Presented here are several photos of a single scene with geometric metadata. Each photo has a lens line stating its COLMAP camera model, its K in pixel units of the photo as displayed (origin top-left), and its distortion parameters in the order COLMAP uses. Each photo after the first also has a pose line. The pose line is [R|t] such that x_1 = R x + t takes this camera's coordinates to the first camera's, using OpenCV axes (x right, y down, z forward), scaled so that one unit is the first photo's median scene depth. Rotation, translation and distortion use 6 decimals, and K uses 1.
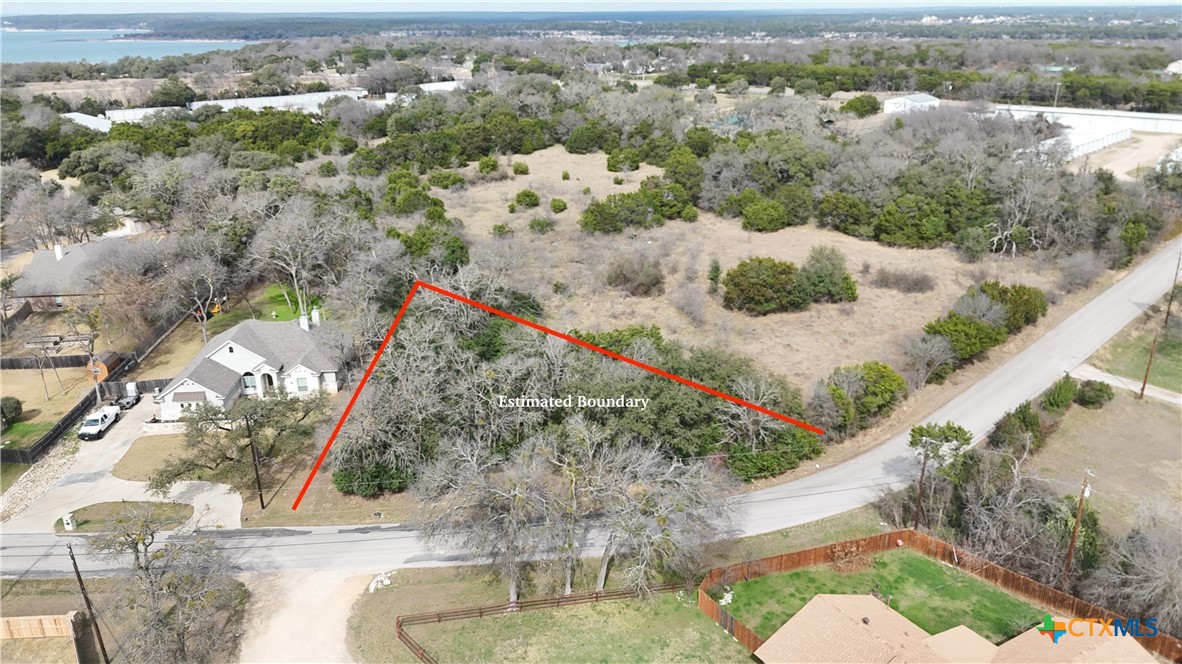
lens RADIAL K [[878.8, 0, 591.0], [0, 878.8, 332.0], [0, 0, 1]] dist [0.052359, -0.053056]
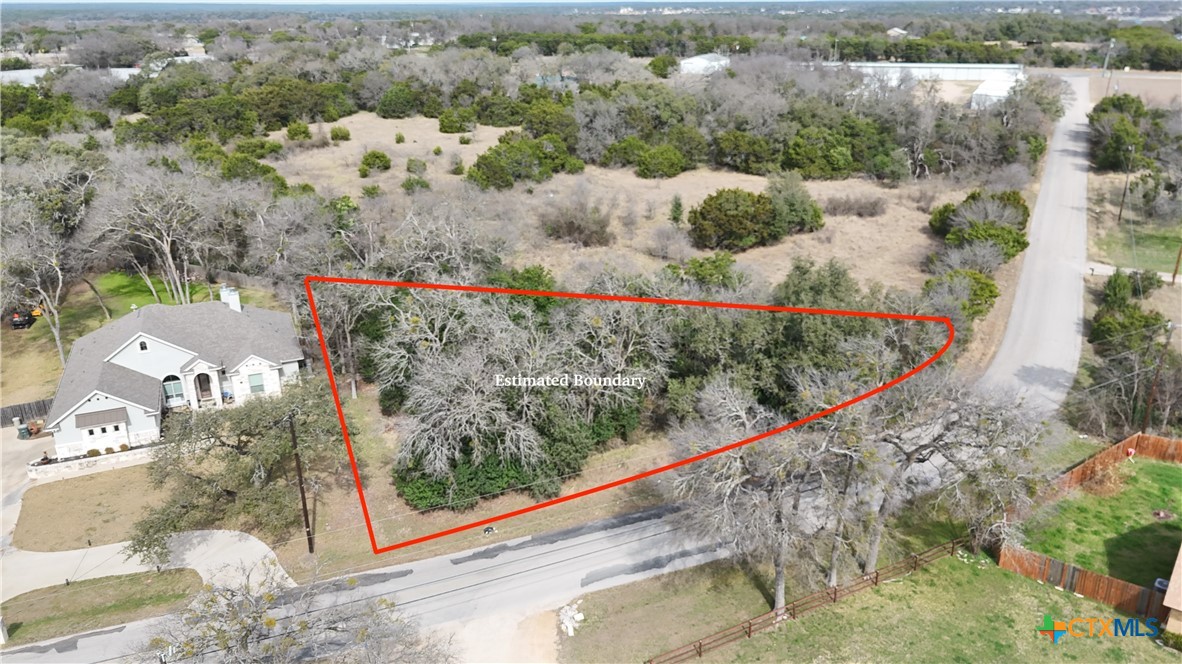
lens RADIAL K [[878.8, 0, 591.0], [0, 878.8, 332.0], [0, 0, 1]] dist [0.052359, -0.053056]
pose [[0.948928, -0.110013, 0.295689, -0.177648], [0.108351, 0.993868, 0.022054, 0.020431], [-0.296302, 0.011110, 0.955030, 0.146663]]
